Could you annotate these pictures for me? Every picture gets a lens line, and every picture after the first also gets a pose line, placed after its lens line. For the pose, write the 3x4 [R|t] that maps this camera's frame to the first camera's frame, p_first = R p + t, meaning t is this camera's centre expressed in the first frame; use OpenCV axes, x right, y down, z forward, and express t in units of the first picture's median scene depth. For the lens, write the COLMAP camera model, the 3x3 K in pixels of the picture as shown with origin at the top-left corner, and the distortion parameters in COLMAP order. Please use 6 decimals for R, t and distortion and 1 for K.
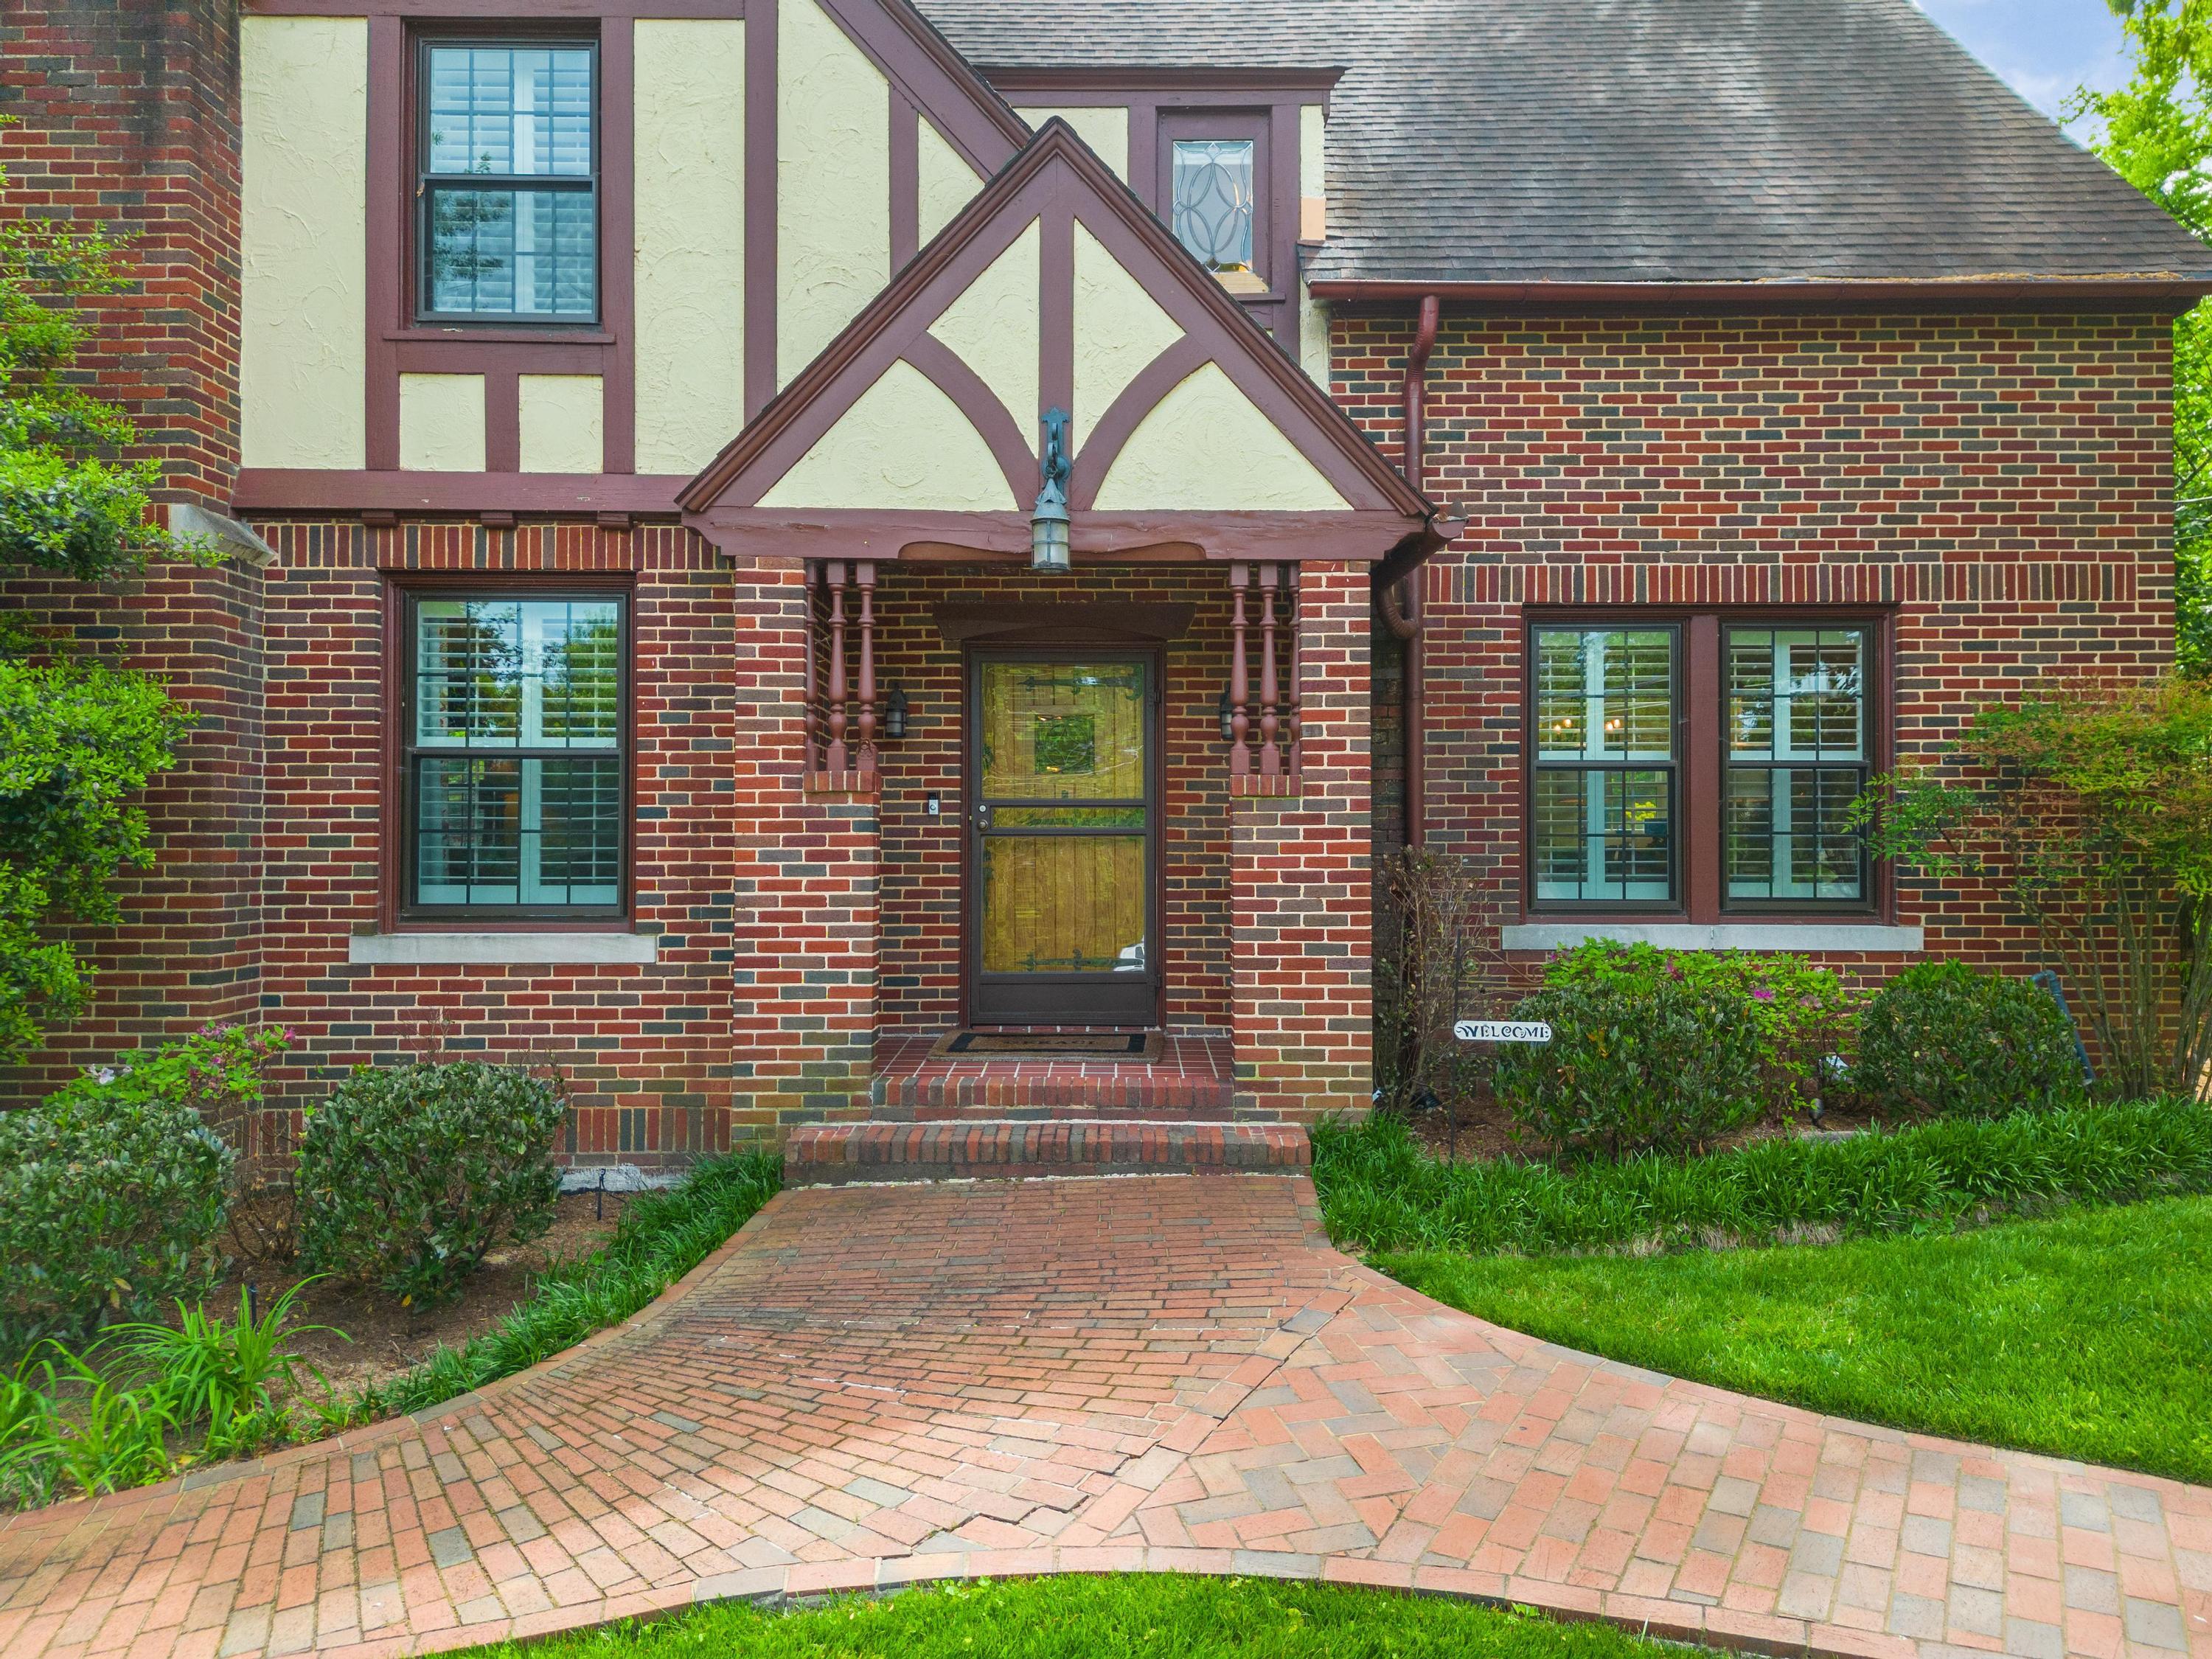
lens RADIAL K [[1569.5, 0, 1123.0], [0, 1569.5, 814.7], [0, 0, 1]] dist [0.071816, -0.067746]
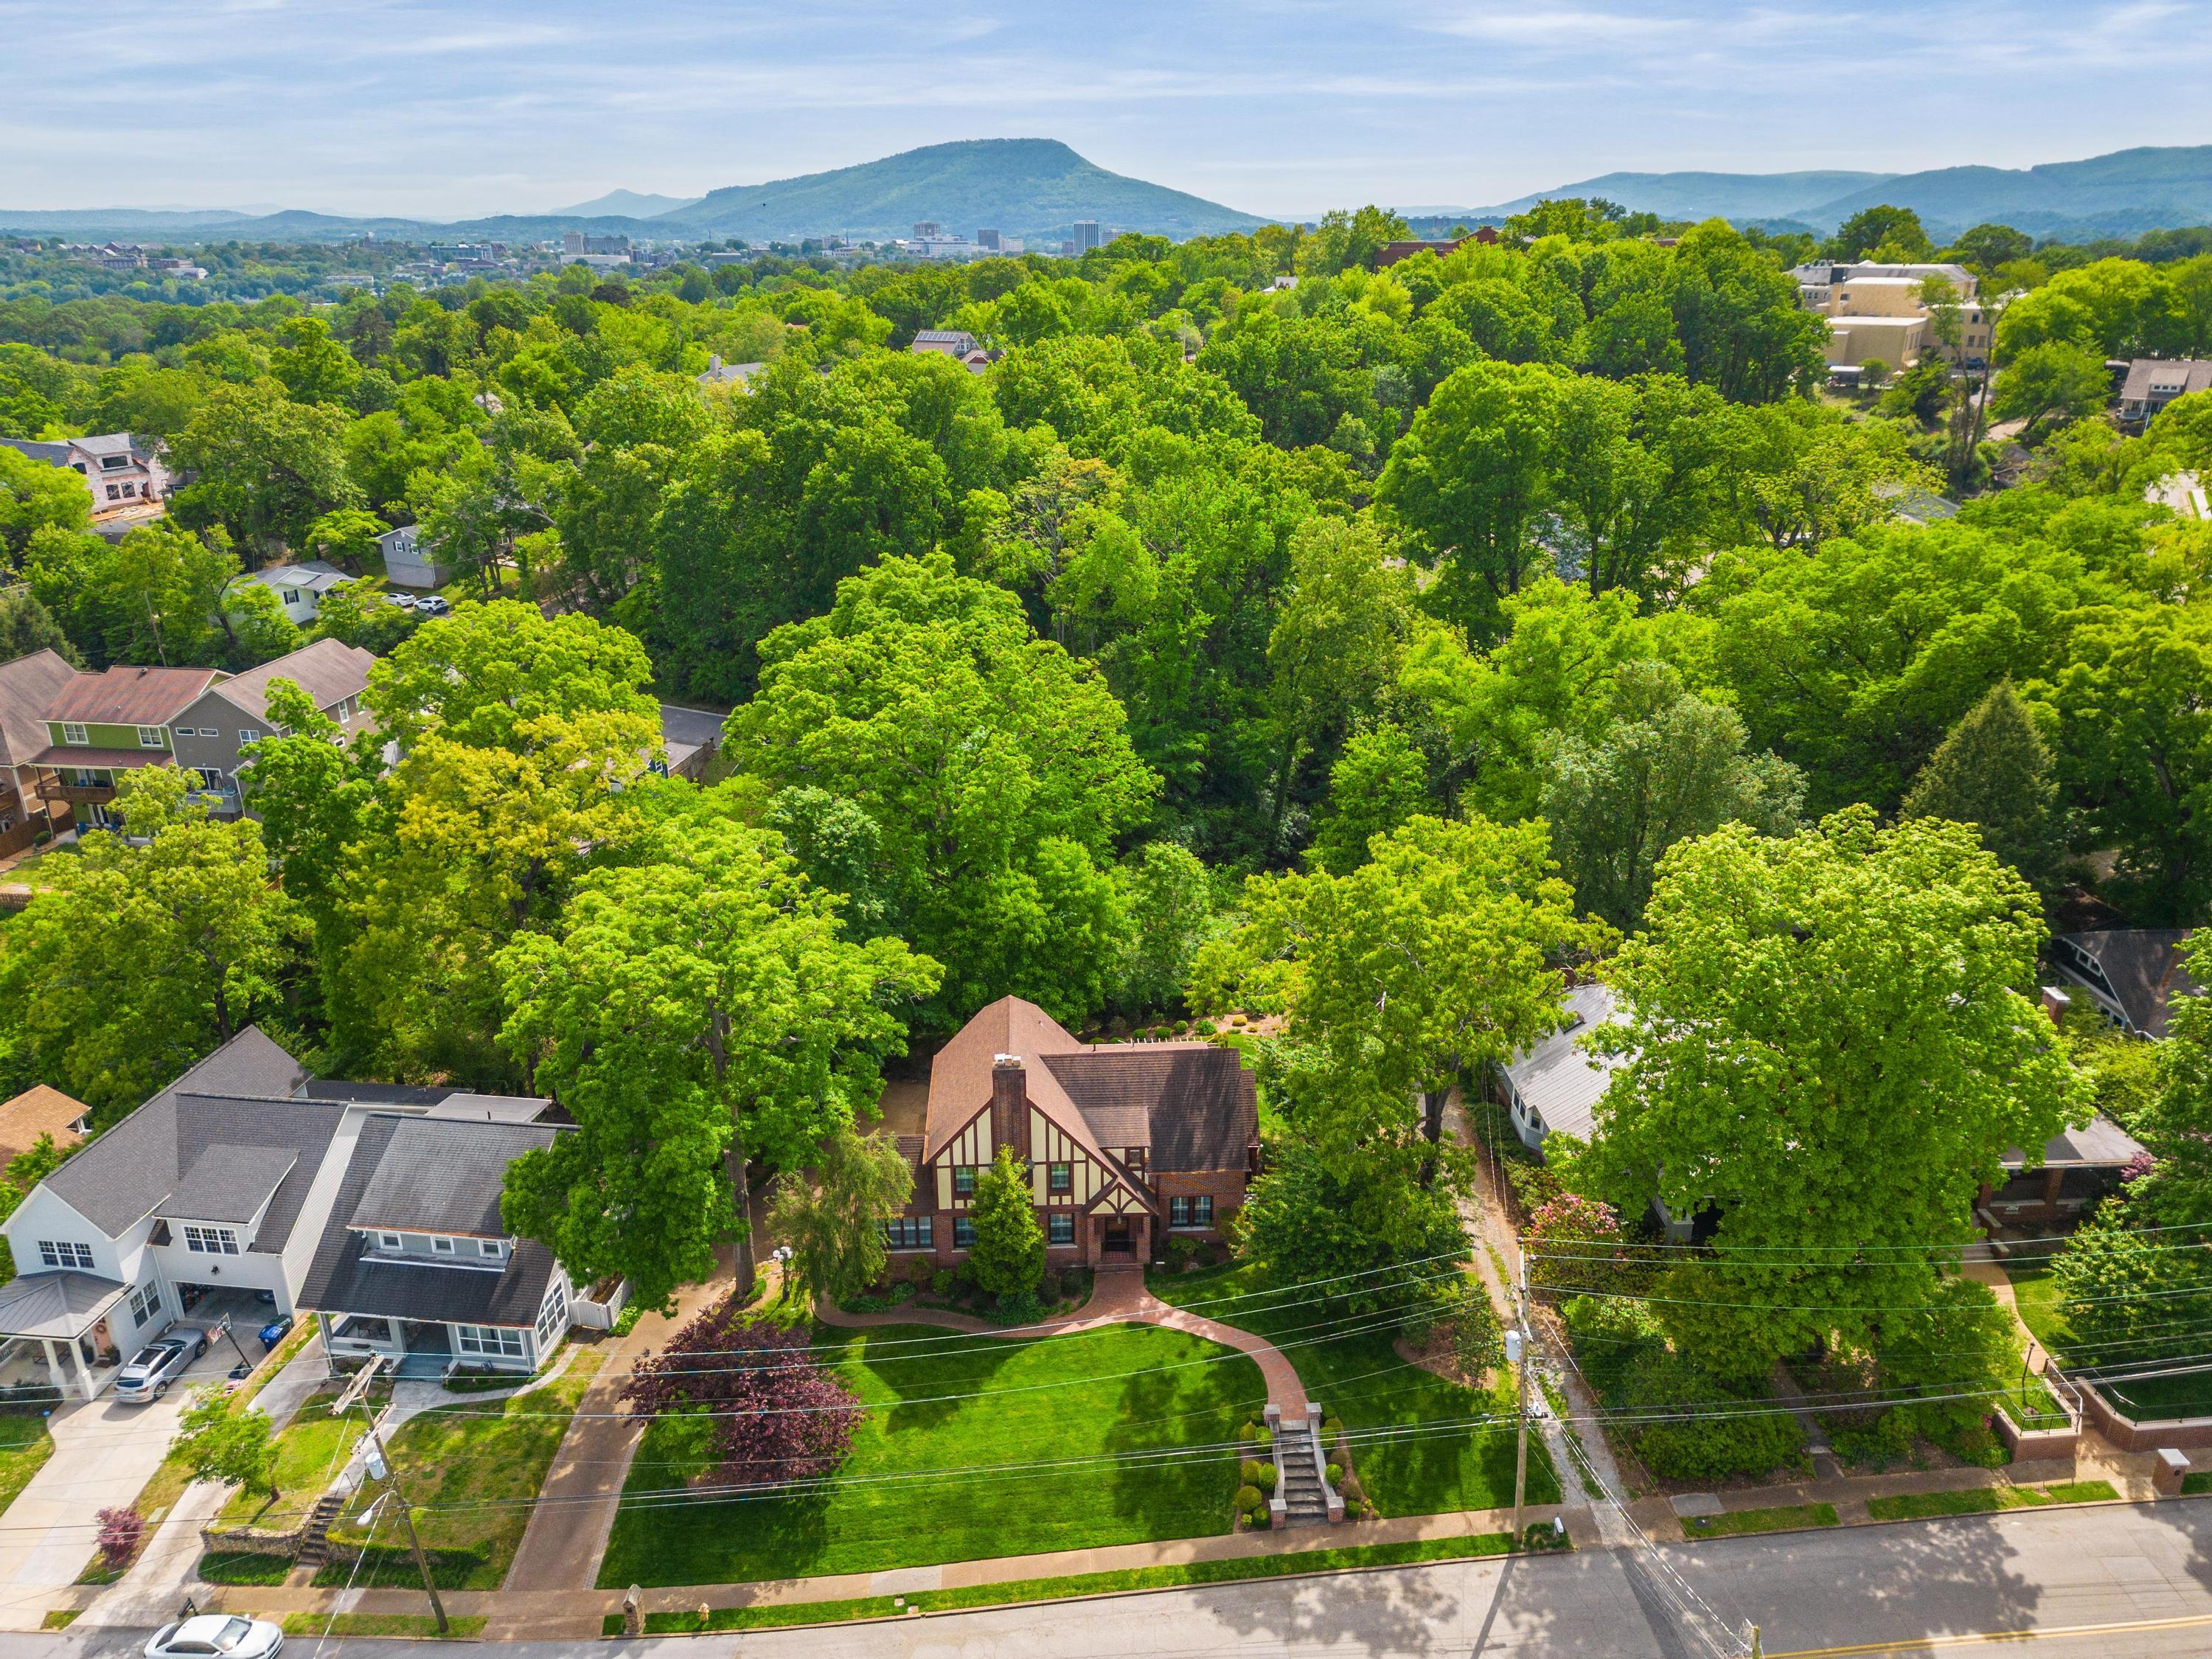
lens RADIAL K [[1569.5, 0, 1121.7], [0, 1569.5, 824.7], [0, 0, 1]] dist [0.071816, -0.067746]
pose [[0.999171, -0.015518, 0.037645, -0.363441], [0.000080, 0.925270, 0.379309, -6.238337], [-0.040718, -0.378991, 0.924504, -7.284985]]
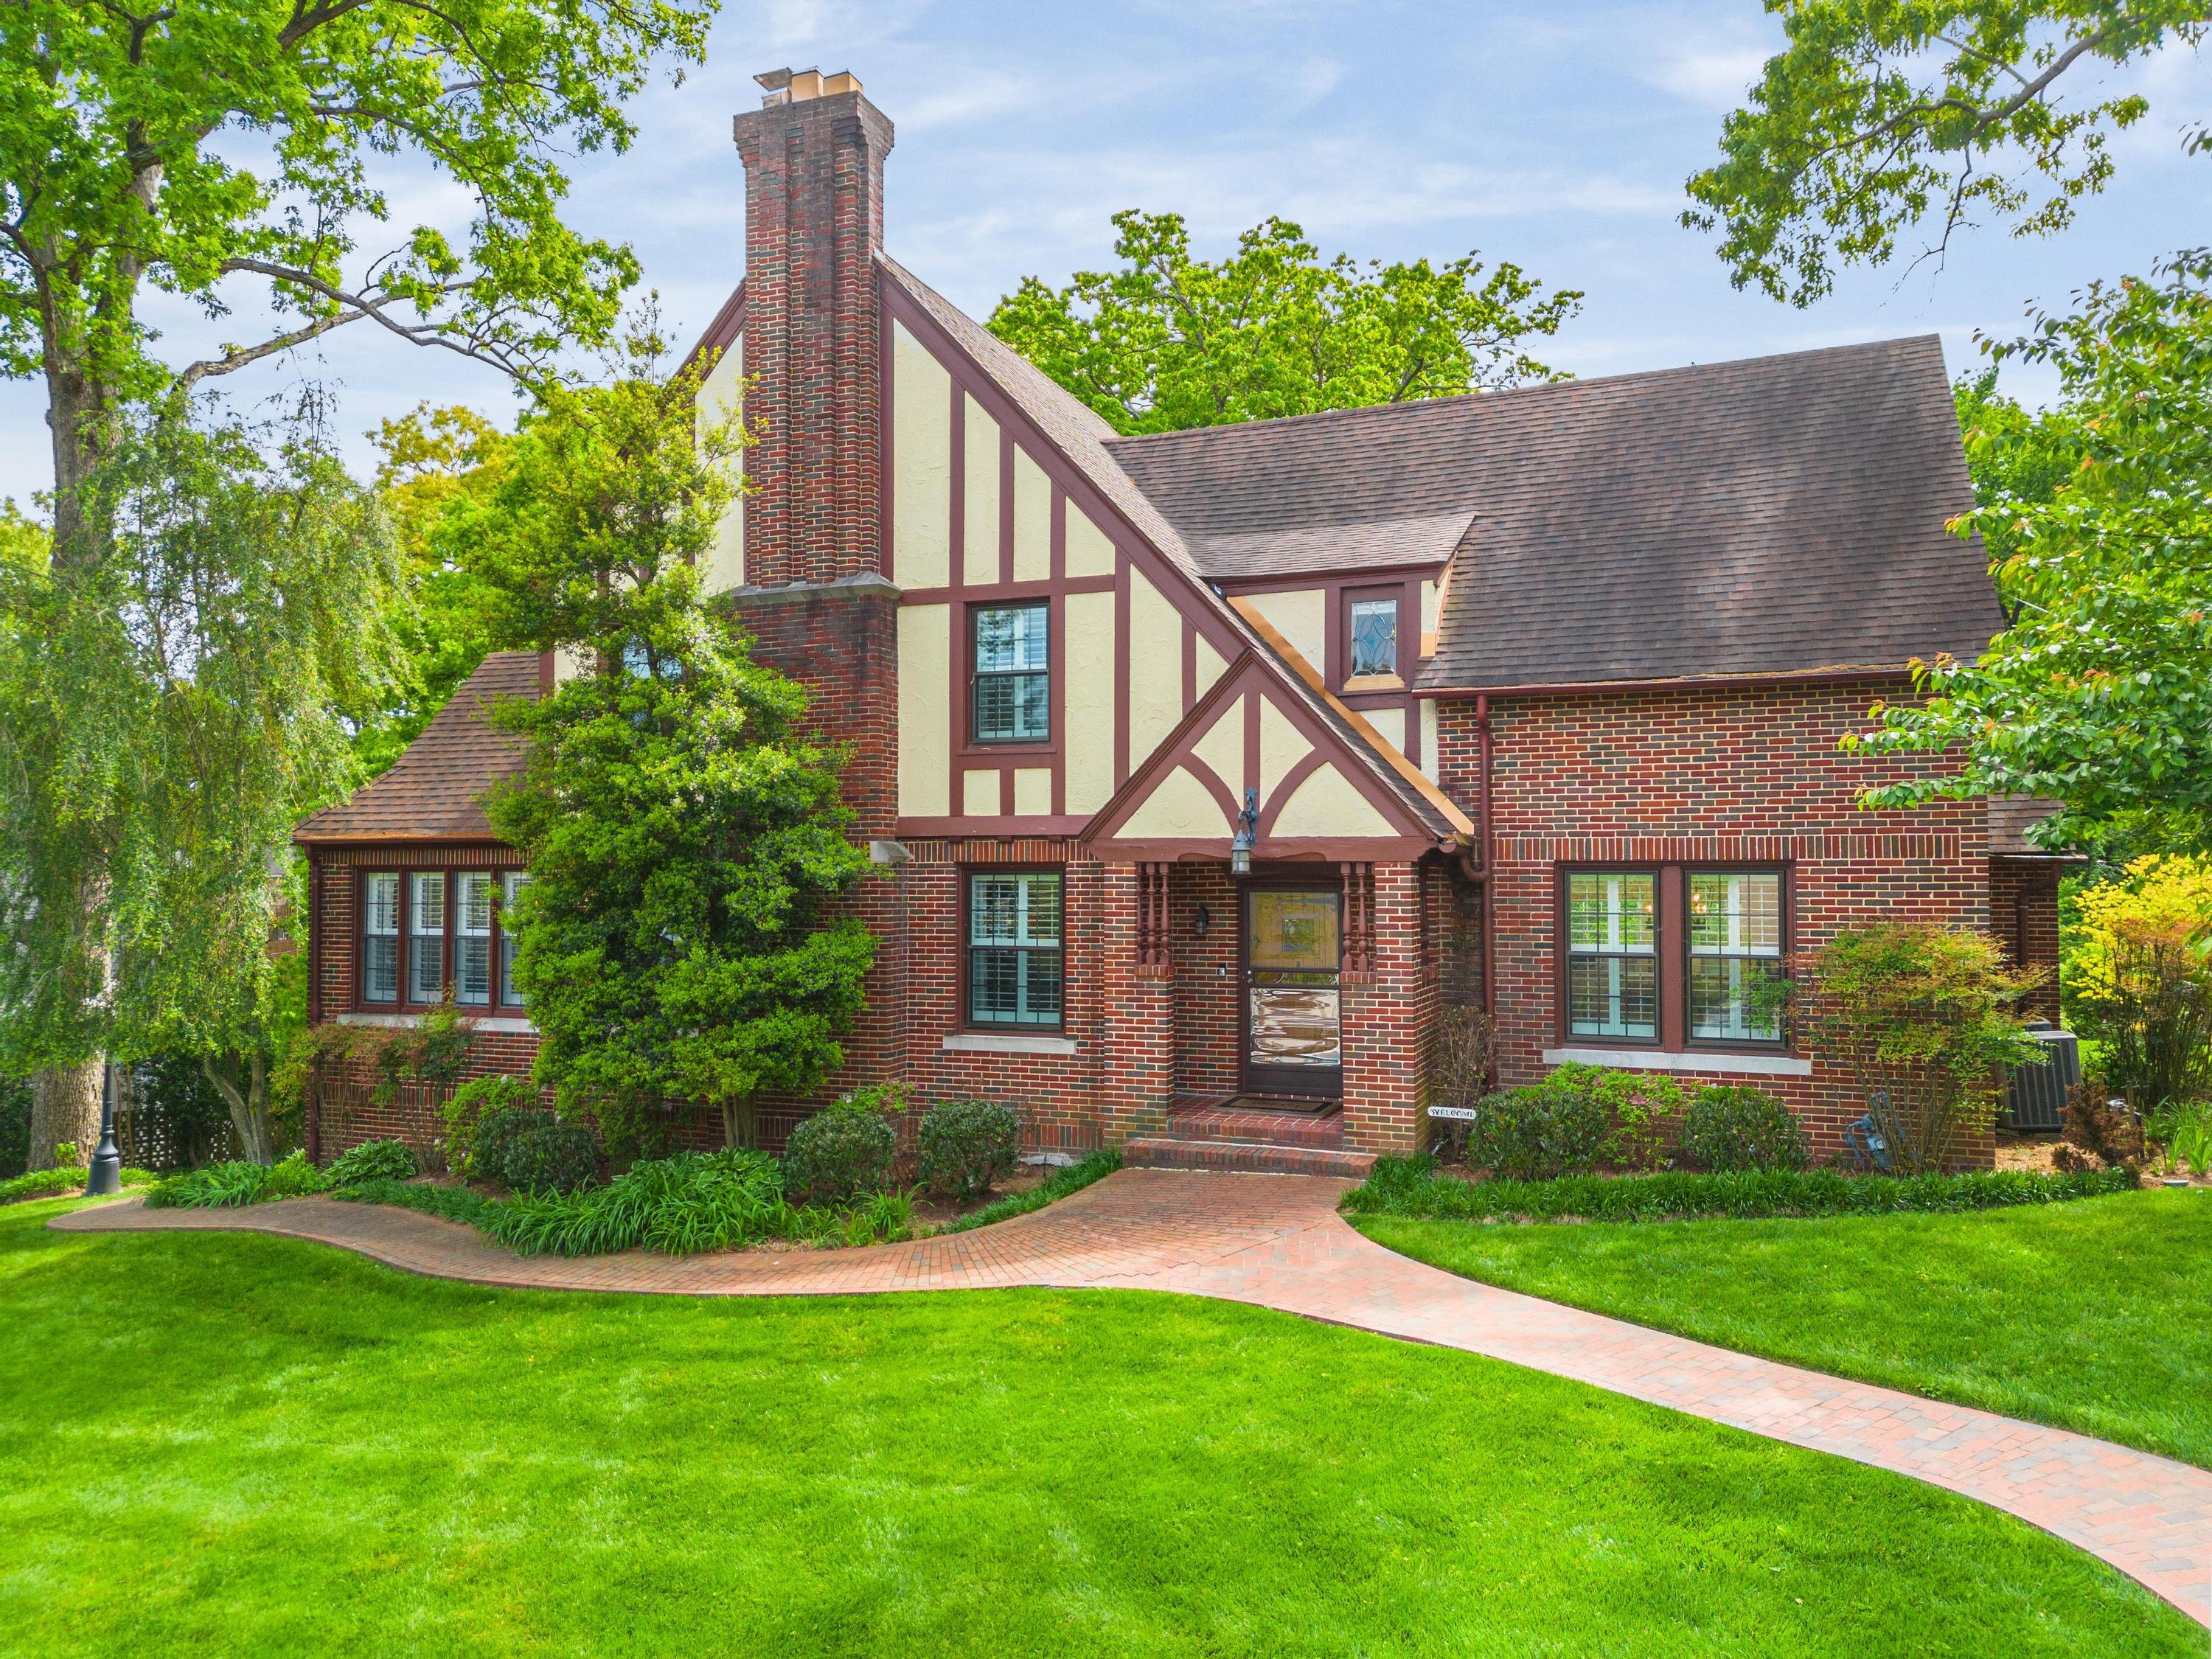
lens RADIAL K [[1569.5, 0, 1123.6], [0, 1569.5, 829.2], [0, 0, 1]] dist [0.071816, -0.067746]
pose [[0.932926, -0.011288, -0.359891, 0.516395], [0.007830, 0.999908, -0.011065, -0.181509], [0.359983, 0.007505, 0.932929, -0.907655]]
